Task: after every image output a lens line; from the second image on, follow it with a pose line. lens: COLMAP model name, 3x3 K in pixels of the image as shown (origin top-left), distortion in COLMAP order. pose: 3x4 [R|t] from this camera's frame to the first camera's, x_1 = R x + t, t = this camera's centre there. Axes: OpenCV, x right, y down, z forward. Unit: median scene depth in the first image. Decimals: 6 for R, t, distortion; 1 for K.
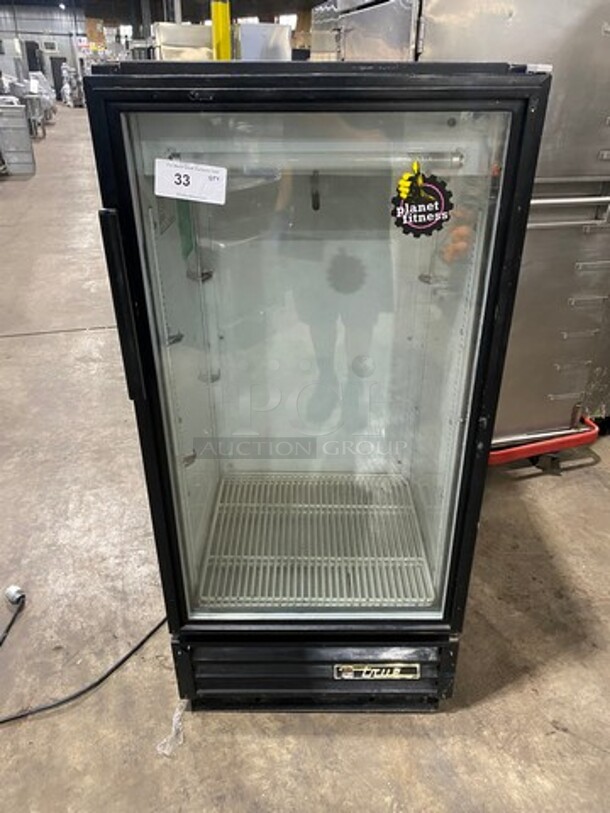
lens RADIAL K [[616.5, 0, 309.3], [0, 616.5, 401.0], [0, 0, 1]] dist [0.000641, 0.003691]
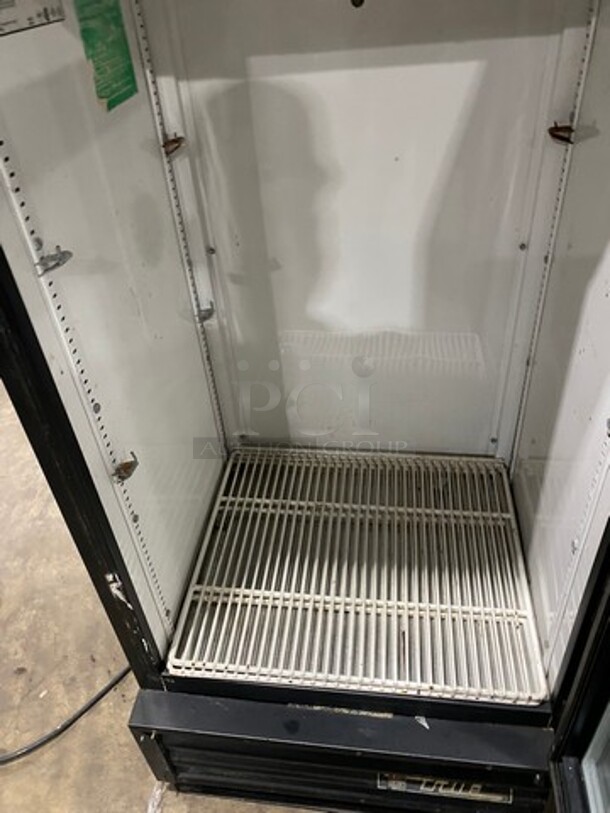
lens RADIAL K [[617.9, 0, 300.3], [0, 617.9, 410.1], [0, 0, 1]] dist [0.003948, -0.001982]
pose [[0.988618, 0.021728, -0.148868, 0.044914], [0.002782, 0.986706, 0.162491, -0.044128], [0.150419, -0.161056, 0.975415, 0.370032]]
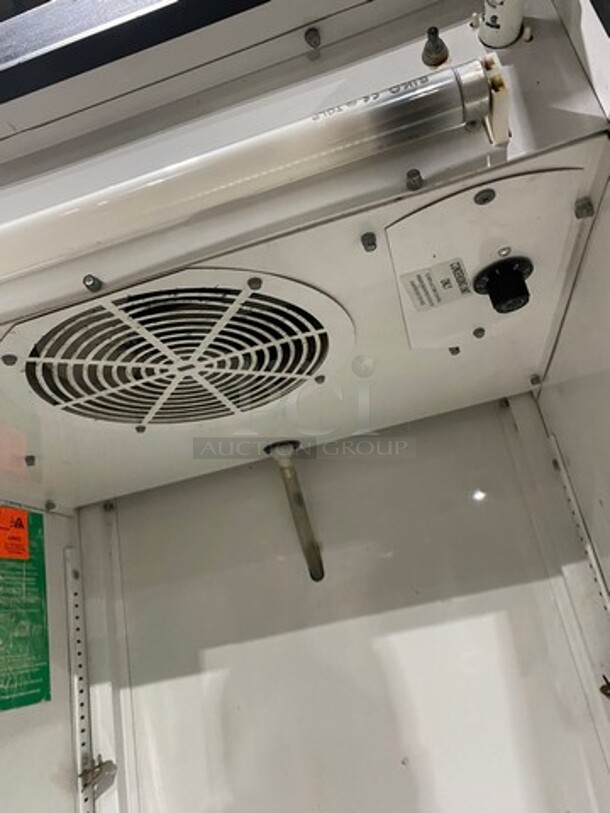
lens RADIAL K [[616.5, 0, 309.3], [0, 616.5, 401.0], [0, 0, 1]] dist [0.000641, 0.003691]
pose [[0.953428, -0.252794, -0.164532, 0.085652], [0.043897, 0.655978, -0.753502, -0.039781], [0.298410, 0.711187, 0.636525, 0.482760]]
